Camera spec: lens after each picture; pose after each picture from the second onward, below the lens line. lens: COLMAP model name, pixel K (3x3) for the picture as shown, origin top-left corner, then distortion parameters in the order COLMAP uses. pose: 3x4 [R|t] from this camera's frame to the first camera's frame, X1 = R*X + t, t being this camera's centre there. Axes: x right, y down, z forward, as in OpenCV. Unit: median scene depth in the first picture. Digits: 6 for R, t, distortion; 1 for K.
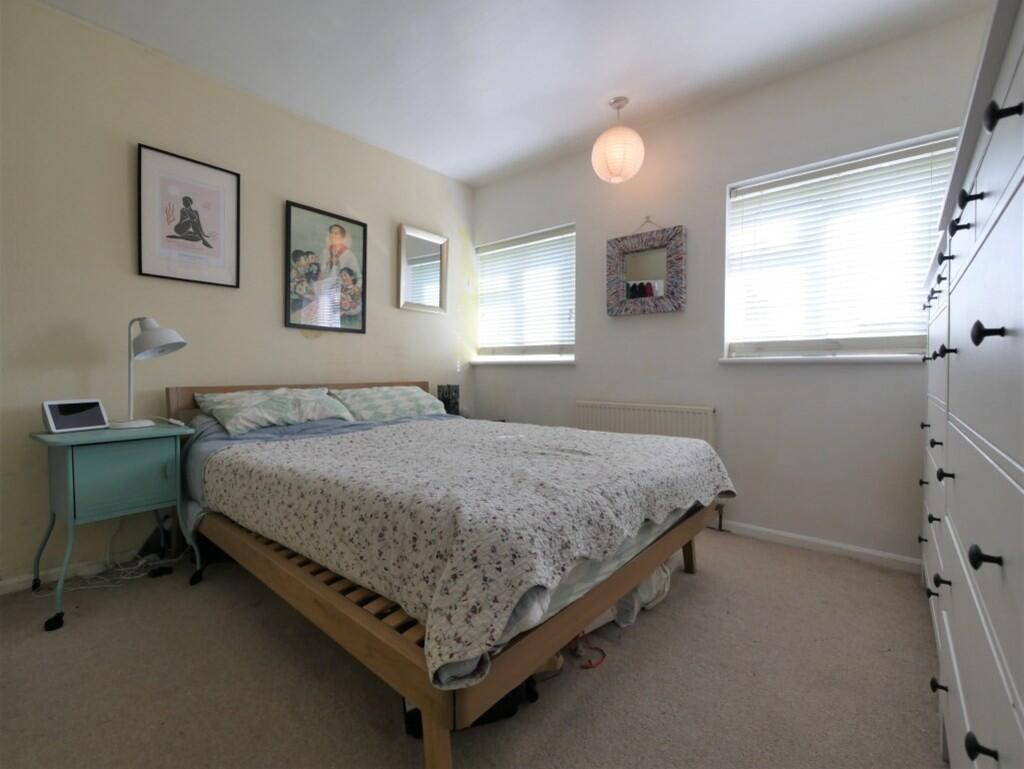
lens RADIAL K [[446.2, 0, 501.9], [0, 446.2, 386.4], [0, 0, 1]] dist [-0.019074, 0.011949]
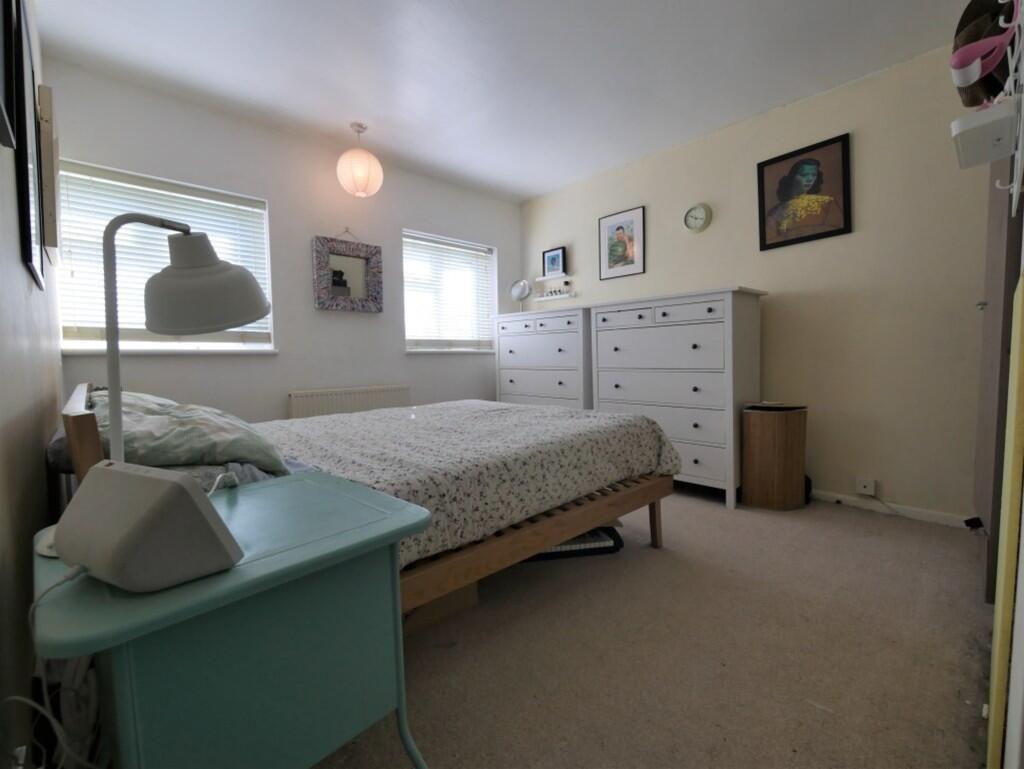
lens RADIAL K [[446.2, 0, 501.9], [0, 446.2, 386.4], [0, 0, 1]] dist [-0.019074, 0.011949]
pose [[0.105278, -0.070452, 0.991944, -0.856878], [0.050676, 0.996571, 0.065403, -0.022744], [-0.993151, 0.043382, 0.108487, 0.512341]]
